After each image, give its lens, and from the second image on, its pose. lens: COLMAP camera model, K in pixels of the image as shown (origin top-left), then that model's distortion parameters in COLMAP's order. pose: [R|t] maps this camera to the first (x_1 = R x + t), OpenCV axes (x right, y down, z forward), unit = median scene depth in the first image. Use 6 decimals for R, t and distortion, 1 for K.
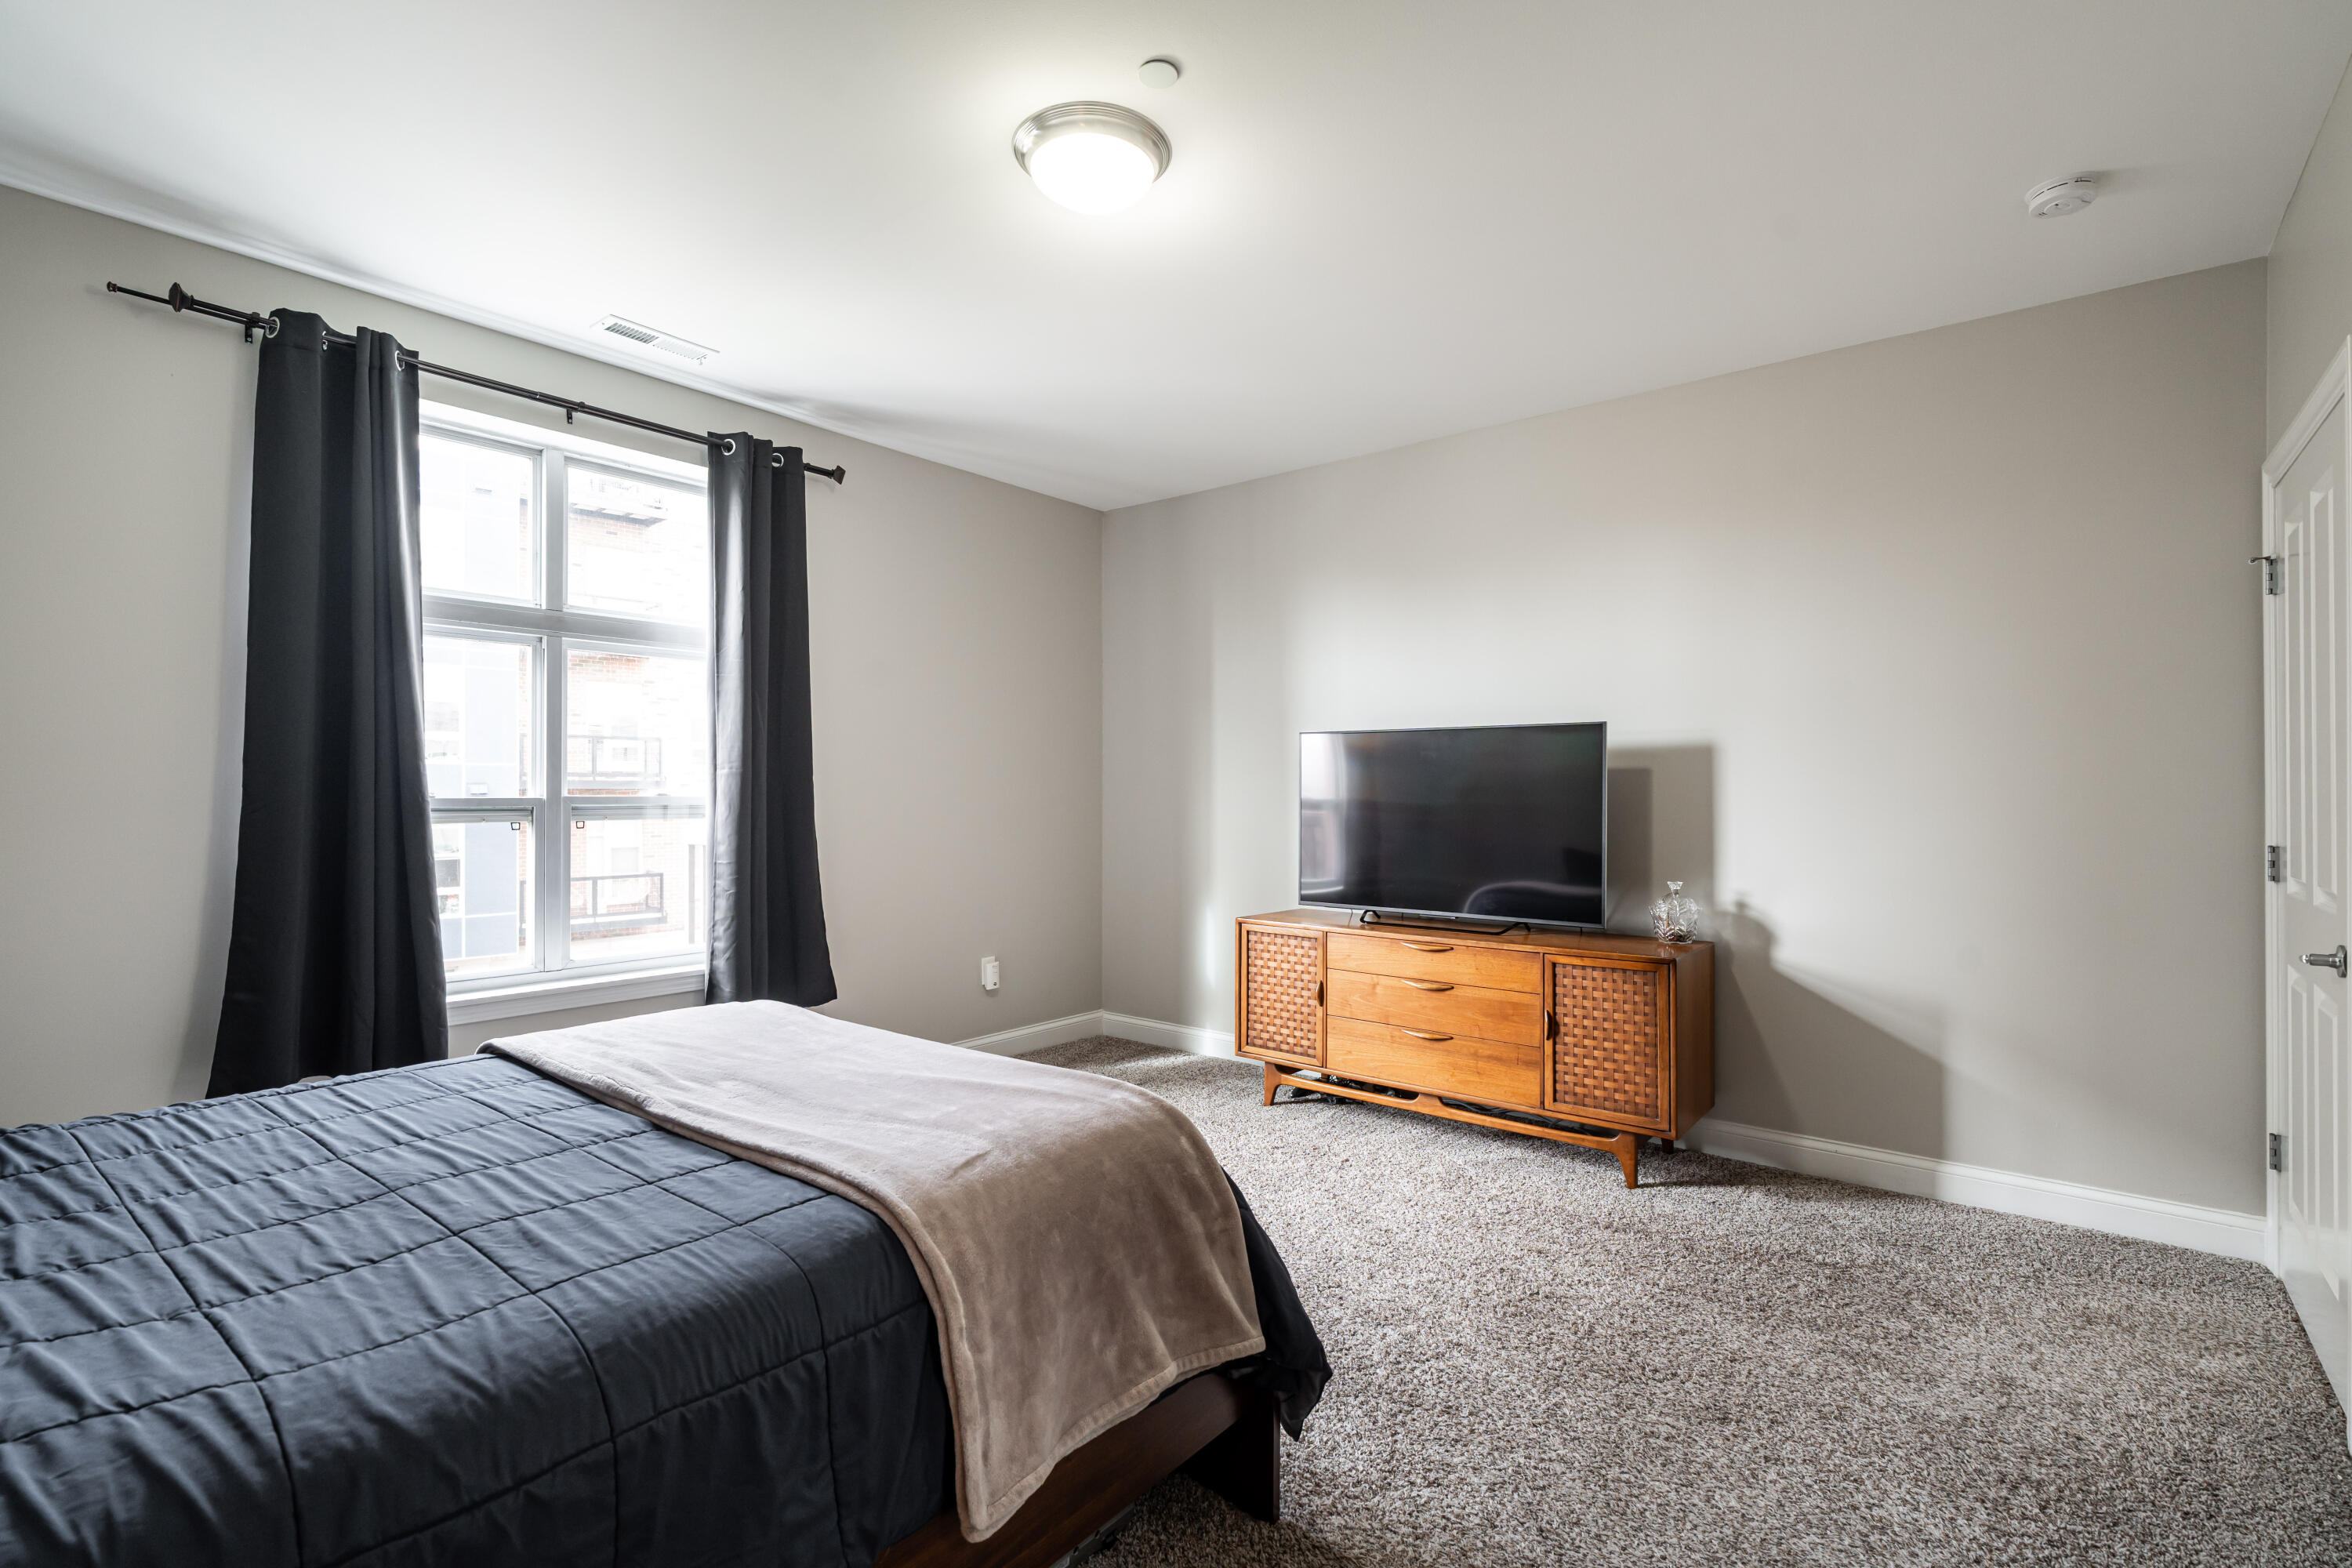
lens RADIAL K [[1071.1, 0, 1188.0], [0, 1071.1, 778.0], [0, 0, 1]] dist [-0.002387, 0.000770]
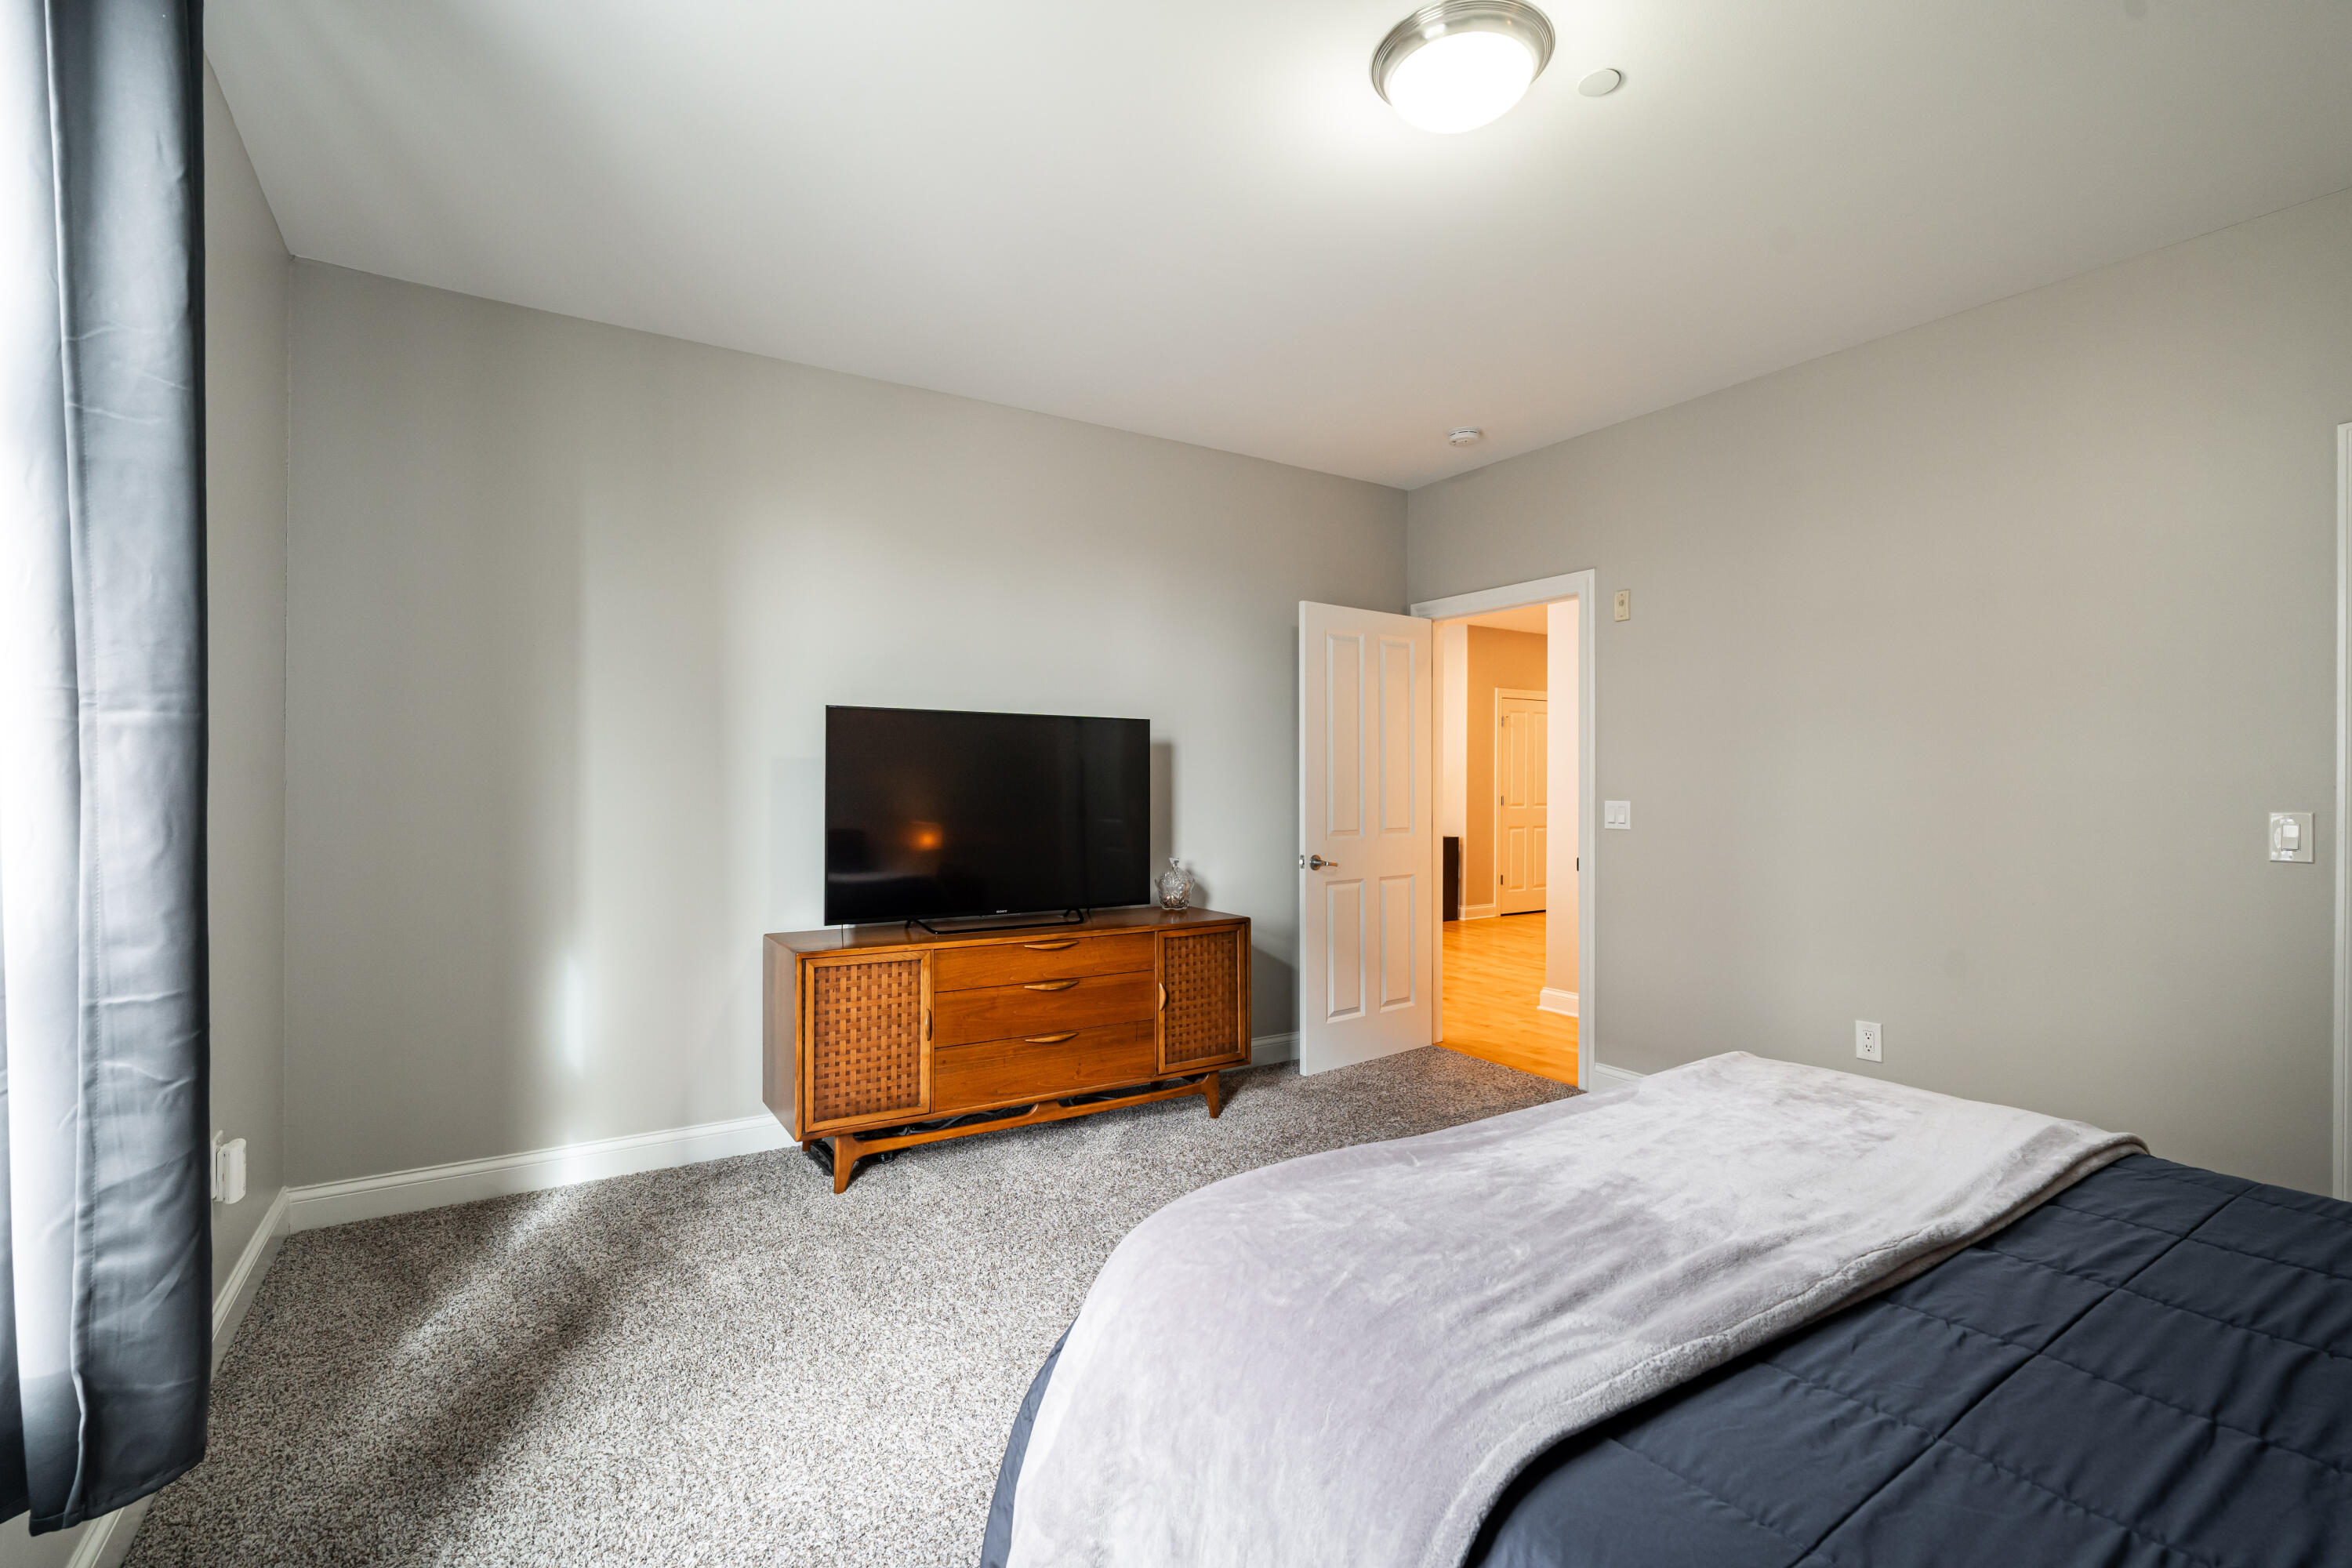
lens RADIAL K [[1061.1, 0, 1170.0], [0, 1061.1, 772.6], [0, 0, 1]] dist [-0.003784, 0.001204]
pose [[0.322954, 0.007659, 0.946384, -0.635383], [-0.016491, 0.999861, -0.002464, 0.006285], [-0.946271, -0.014811, 0.323036, 0.604156]]
